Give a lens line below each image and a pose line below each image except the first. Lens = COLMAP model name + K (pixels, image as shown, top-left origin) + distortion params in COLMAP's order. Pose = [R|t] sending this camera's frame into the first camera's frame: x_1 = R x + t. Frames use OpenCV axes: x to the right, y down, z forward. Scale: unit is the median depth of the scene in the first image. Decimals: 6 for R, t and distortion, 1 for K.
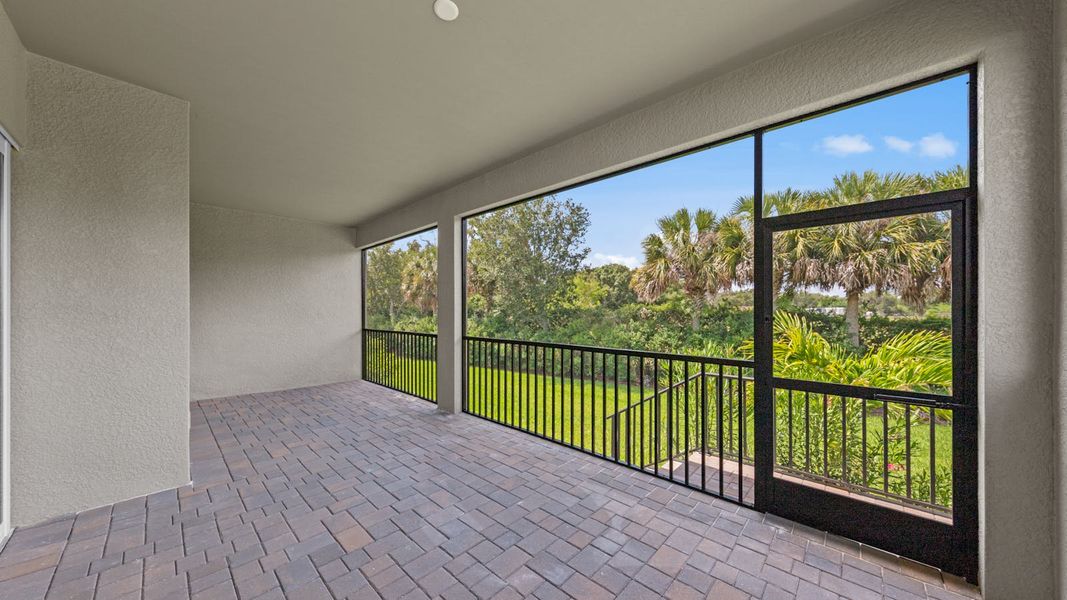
lens RADIAL K [[344.8, 0, 530.2], [0, 344.8, 310.5], [0, 0, 1]] dist [-0.000238, -0.000047]
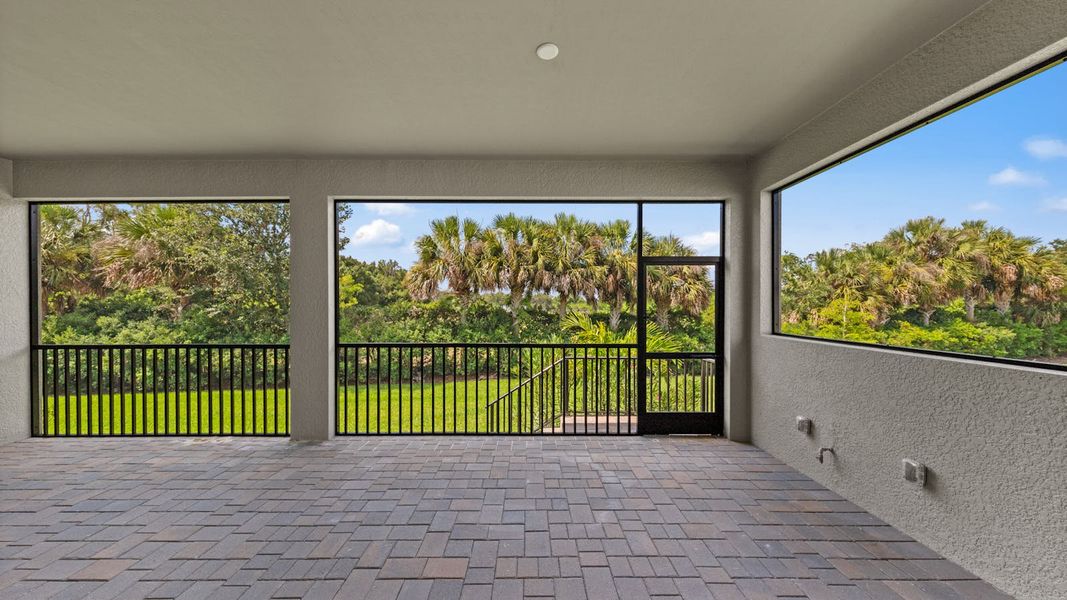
lens RADIAL K [[344.8, 0, 530.2], [0, 344.8, 310.5], [0, 0, 1]] dist [-0.000238, -0.000047]
pose [[0.725450, -0.006830, 0.688240, -0.296918], [0.000502, 0.999956, 0.009394, -0.008576], [-0.688274, -0.006469, 0.725422, 0.063172]]
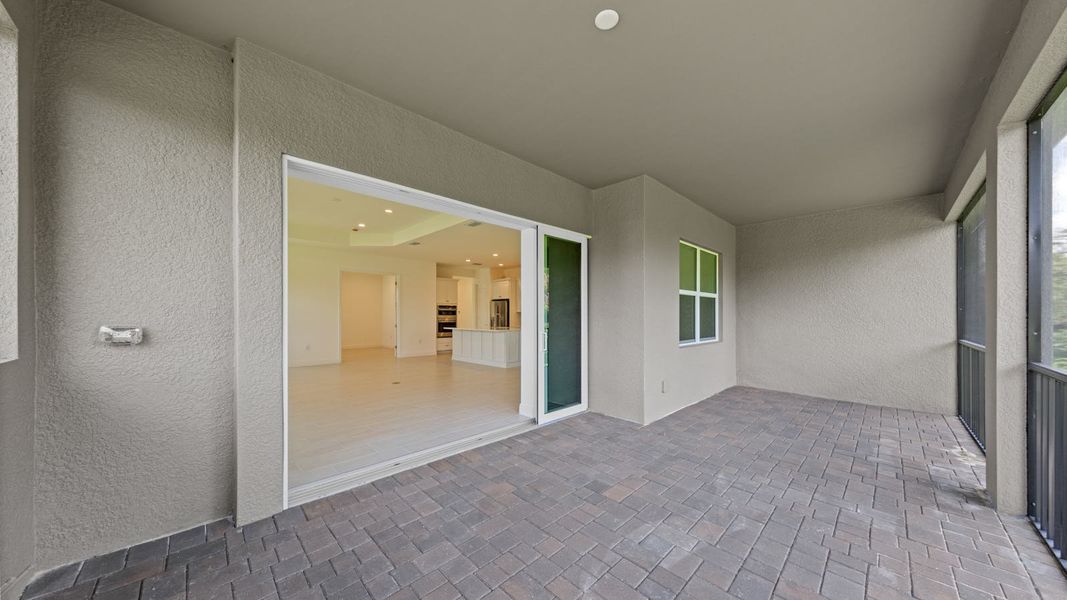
lens RADIAL K [[344.8, 0, 530.2], [0, 344.8, 310.5], [0, 0, 1]] dist [-0.000238, -0.000047]
pose [[-0.051799, -0.005939, -0.998640, 0.223547], [-0.007395, 0.999957, -0.005564, 0.006281], [0.998630, 0.007097, -0.051841, 0.221114]]
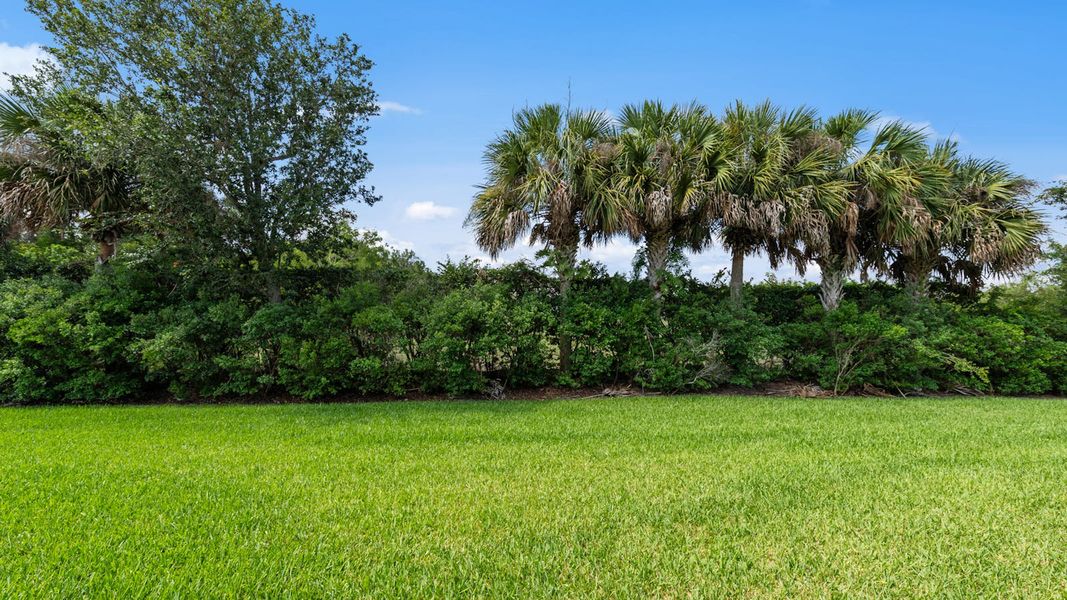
lens RADIAL K [[413.5, 0, 526.1], [0, 413.5, 307.9], [0, 0, 1]] dist [0.001267, -0.000042]
pose [[0.786611, 0.010550, 0.617359, -0.106040], [-0.006770, 0.999941, -0.008461, 0.163529], [-0.617412, 0.002476, 0.786636, 0.941278]]
